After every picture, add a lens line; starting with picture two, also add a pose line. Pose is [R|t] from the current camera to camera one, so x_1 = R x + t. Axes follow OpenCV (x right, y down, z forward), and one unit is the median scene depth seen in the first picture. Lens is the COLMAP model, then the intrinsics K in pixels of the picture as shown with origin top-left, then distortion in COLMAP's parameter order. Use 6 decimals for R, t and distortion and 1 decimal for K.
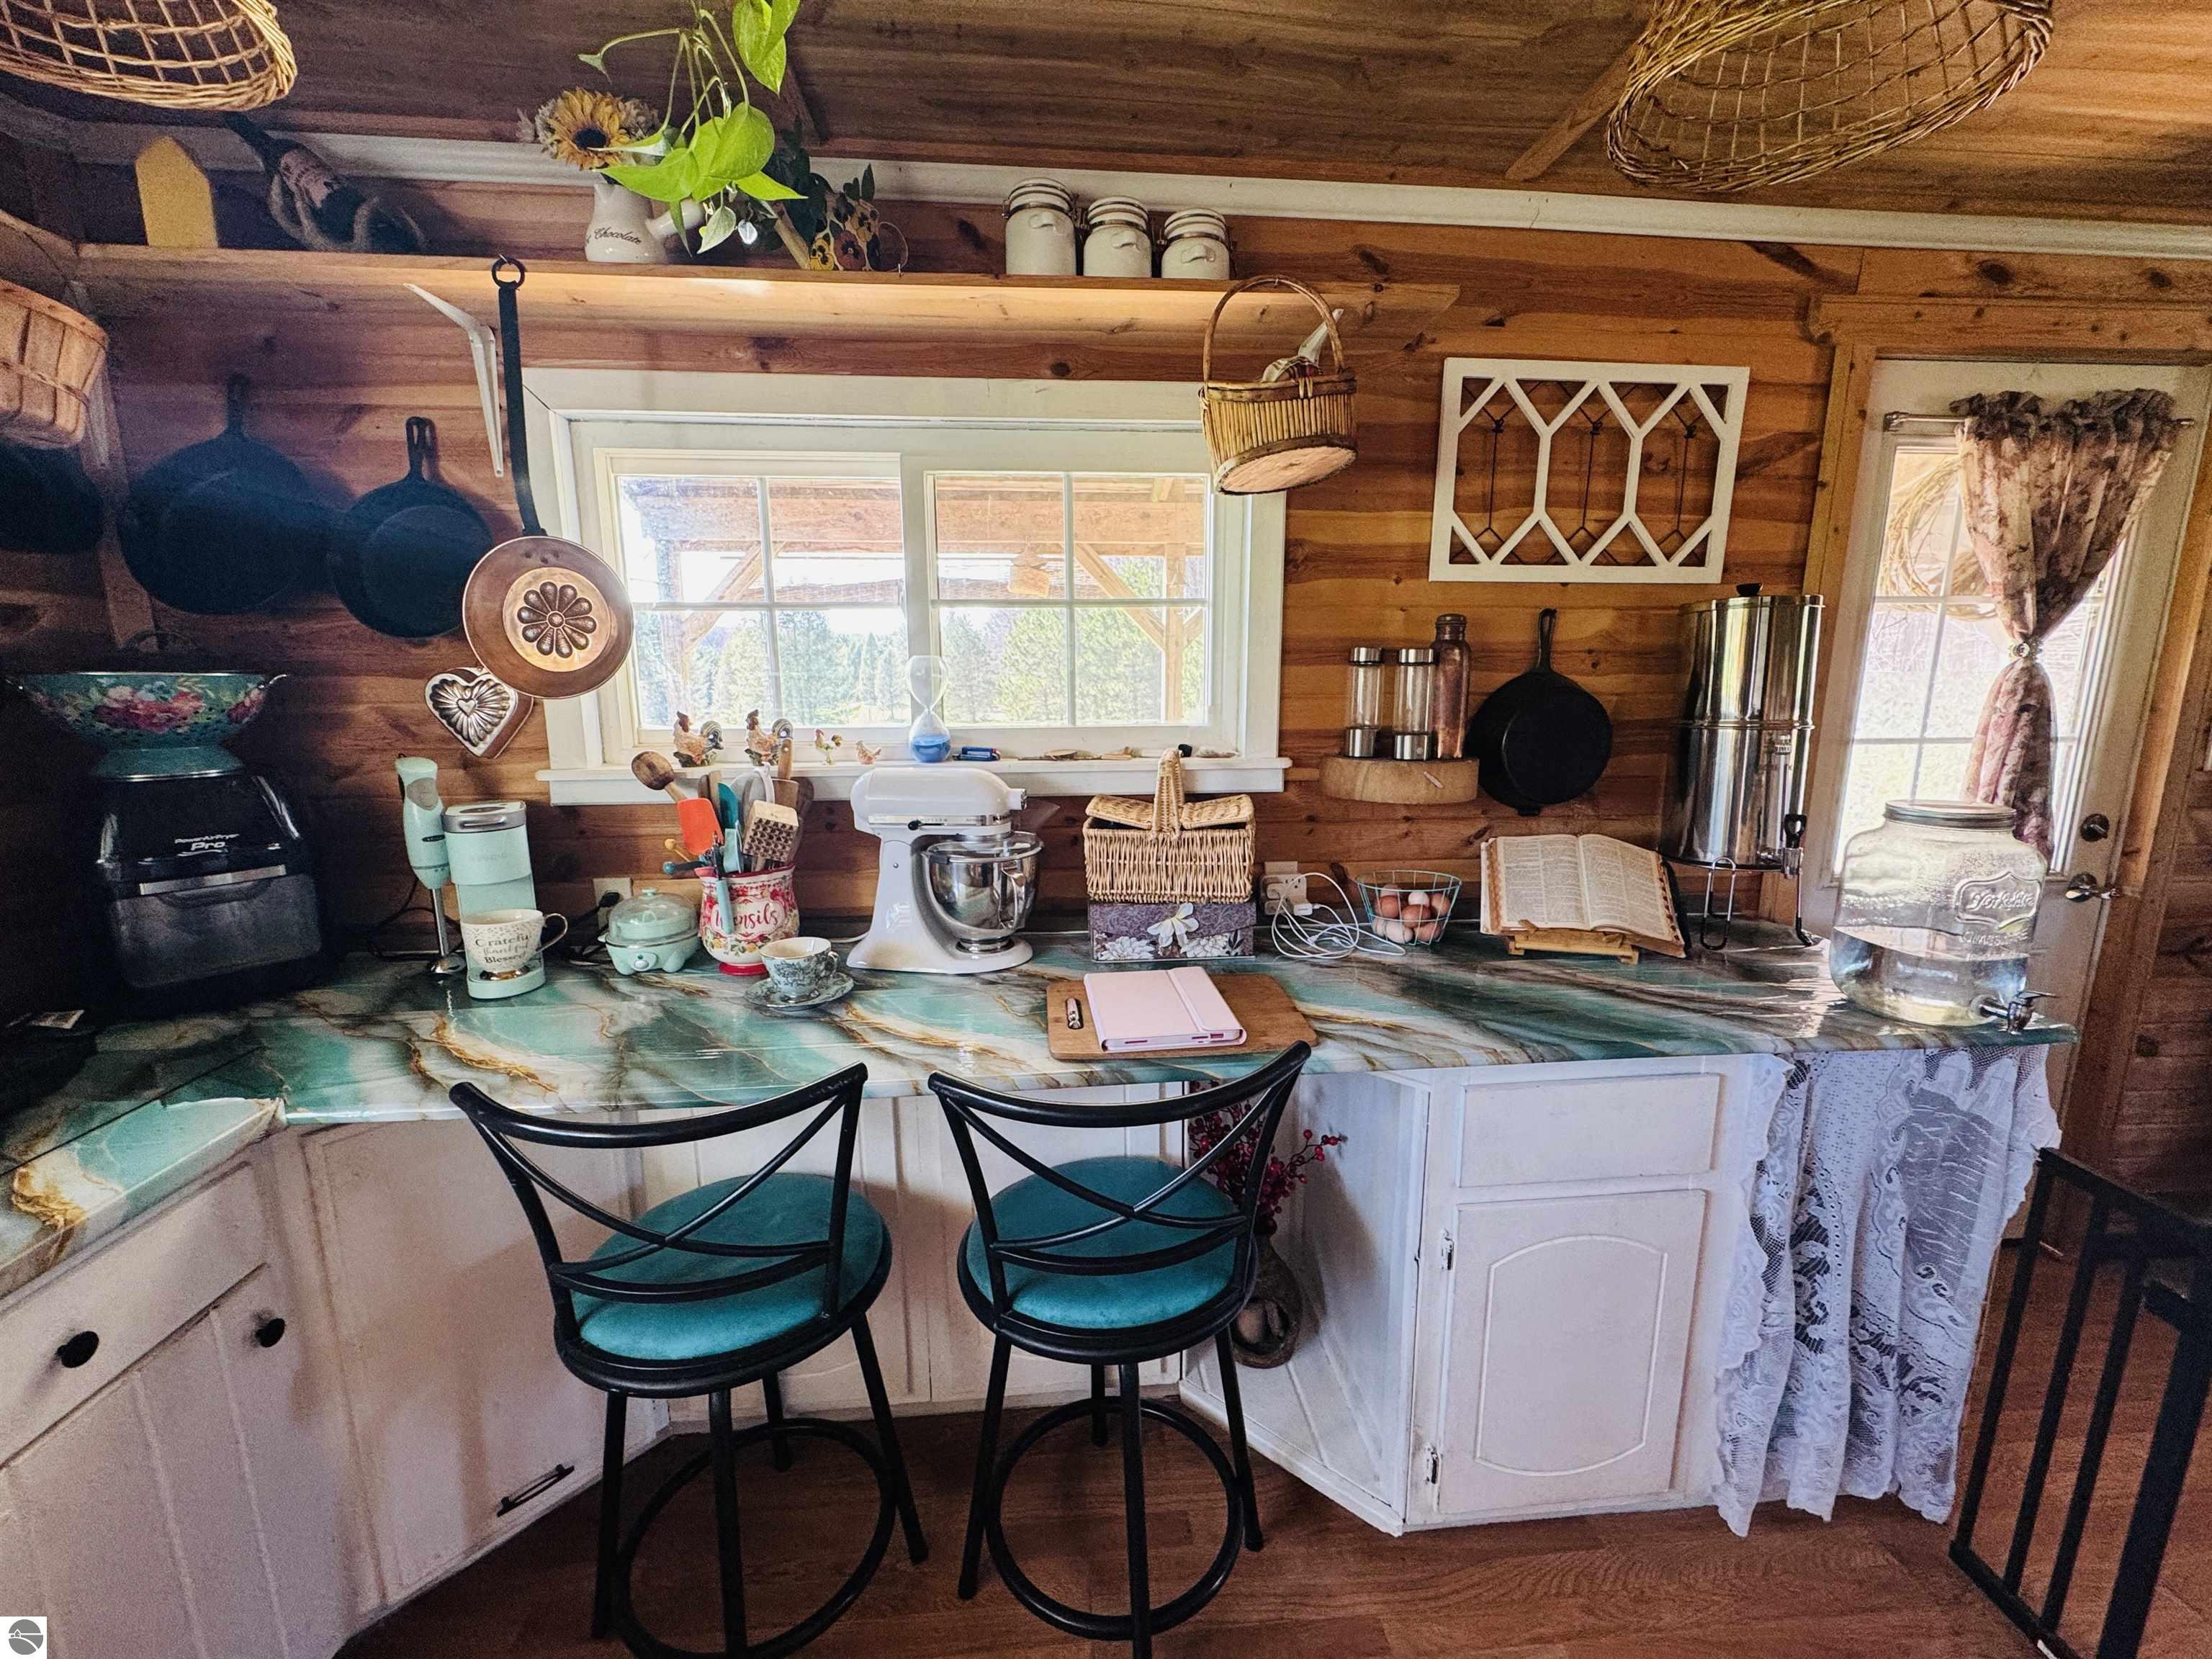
lens RADIAL K [[884.2, 0, 1107.2], [0, 884.2, 826.4], [0, 0, 1]] dist [-0.004469, 0.000568]
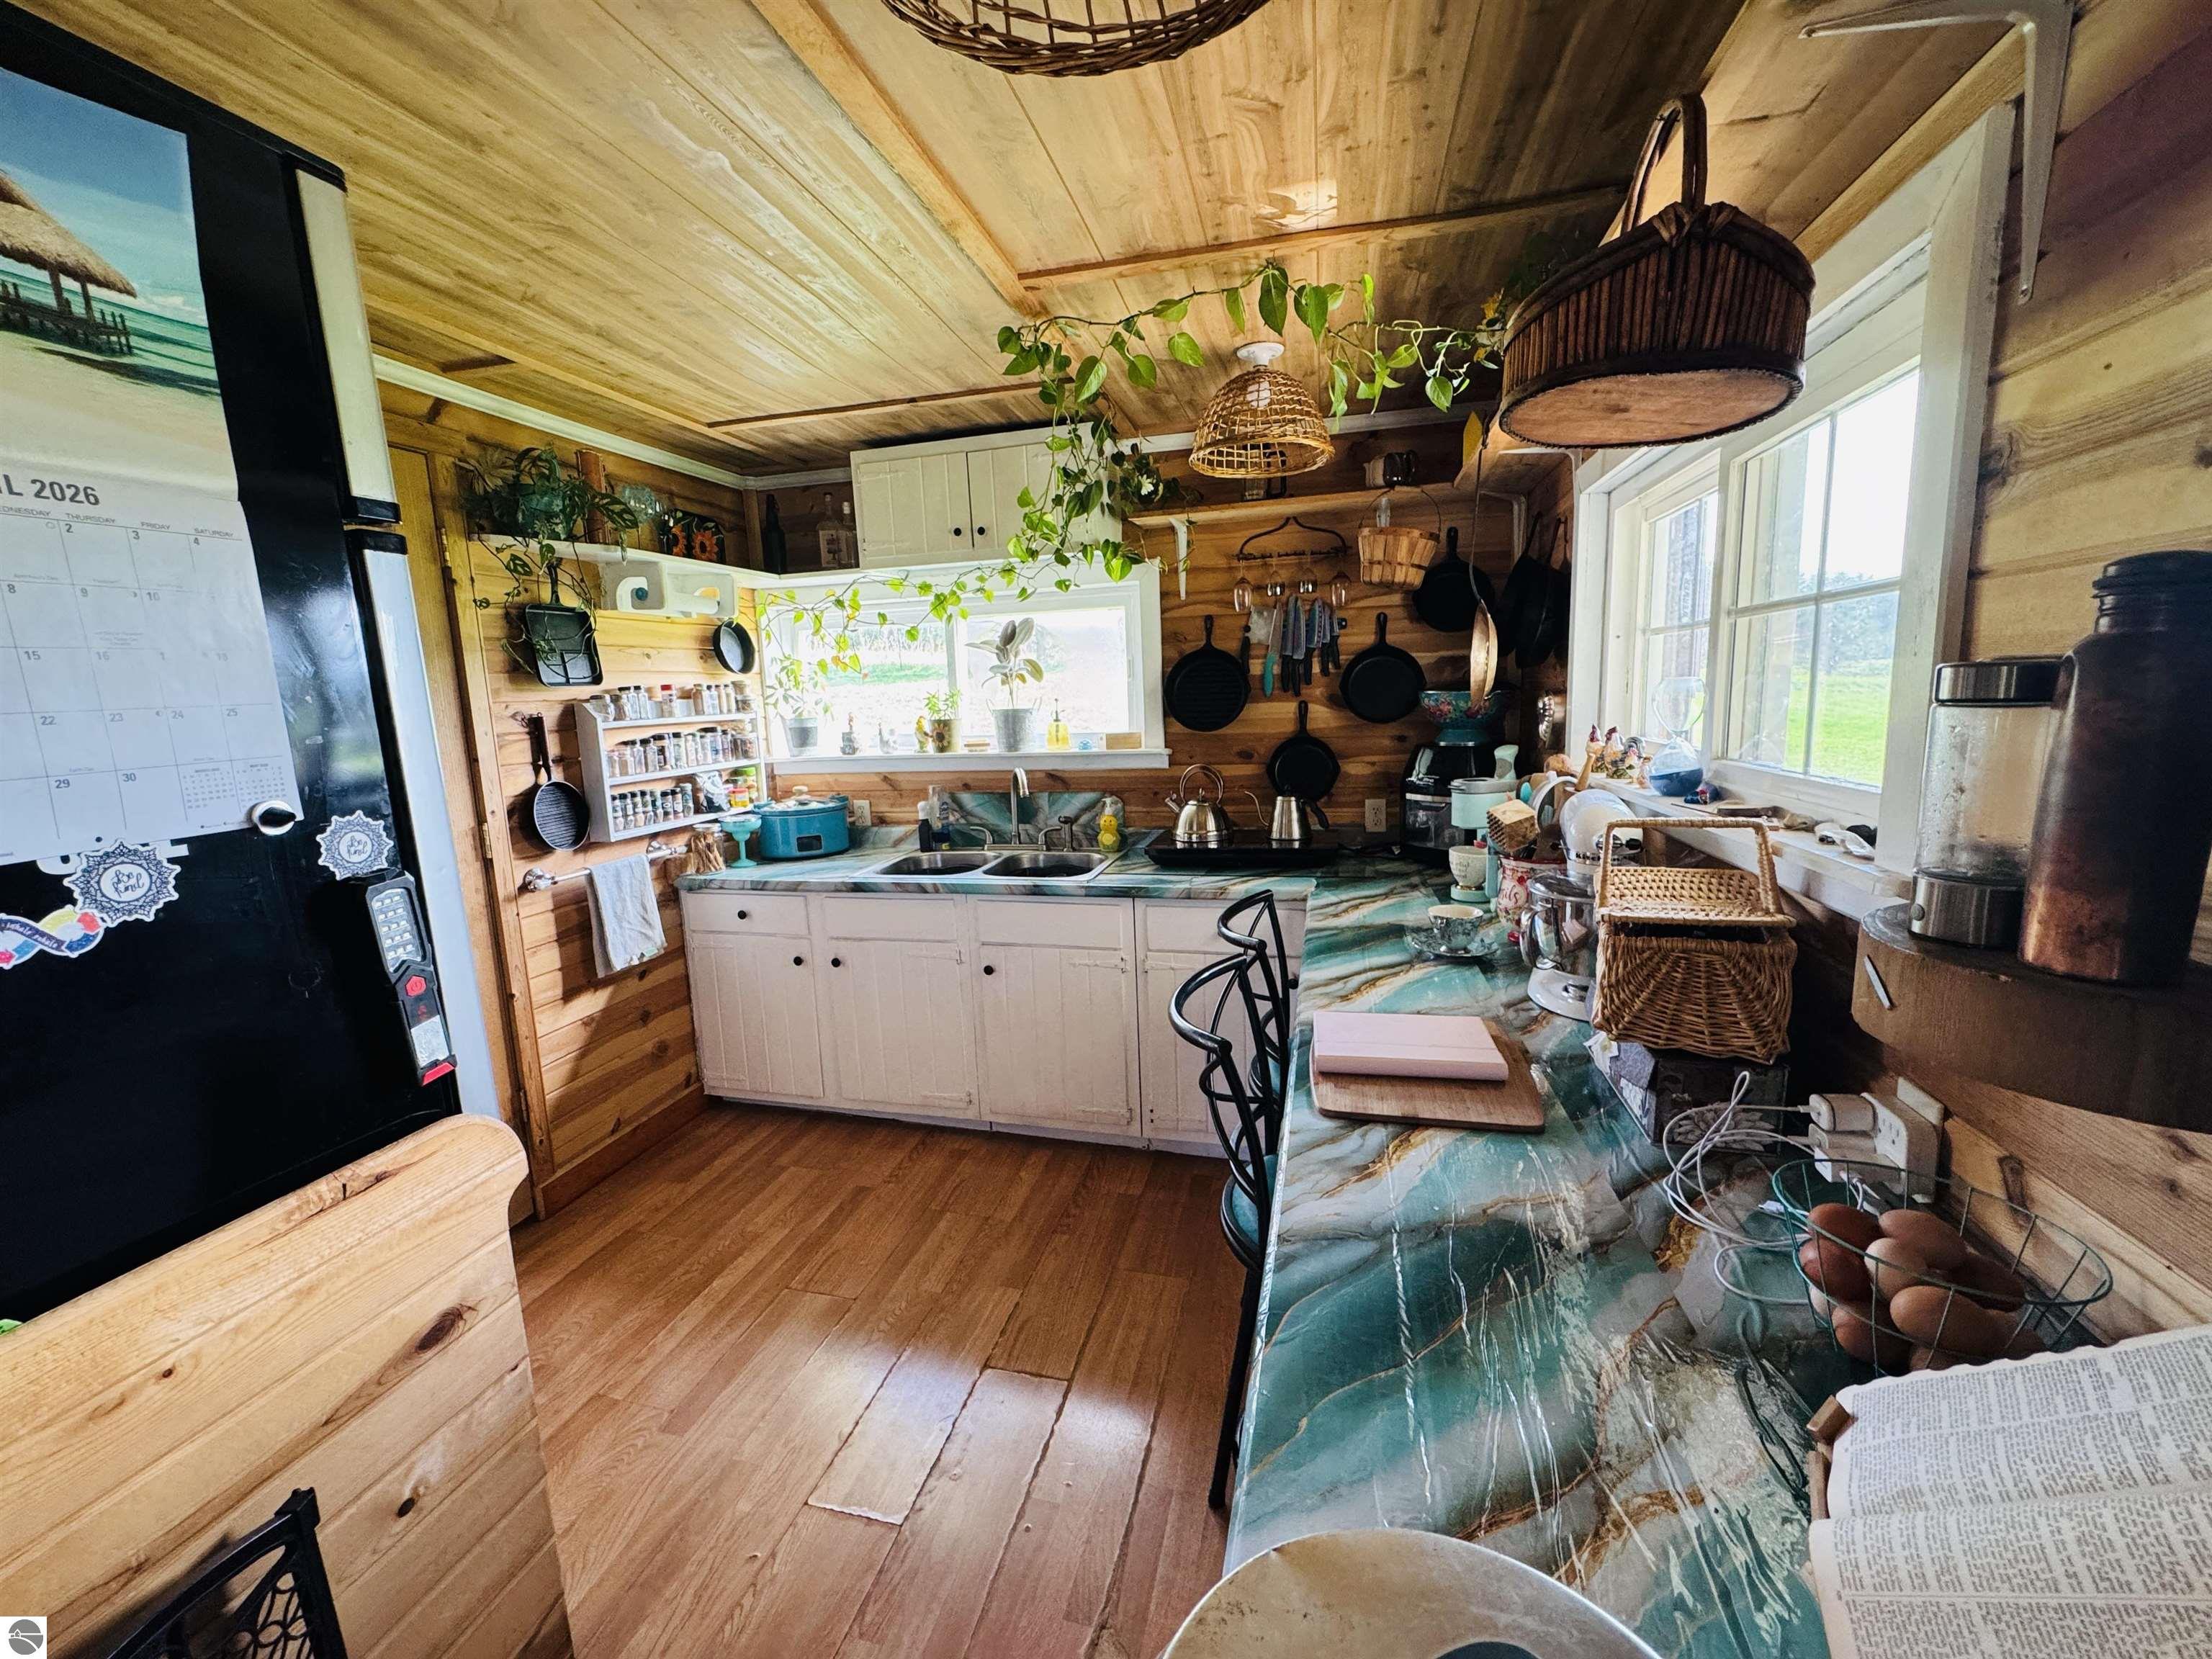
lens RADIAL K [[884.2, 0, 1105.7], [0, 884.2, 826.2], [0, 0, 1]] dist [-0.004469, 0.000568]
pose [[-0.329689, 0.158300, -0.930723, 0.944815], [-0.129584, 0.968924, 0.210700, -0.179243], [0.935154, 0.190072, -0.298930, 0.843367]]
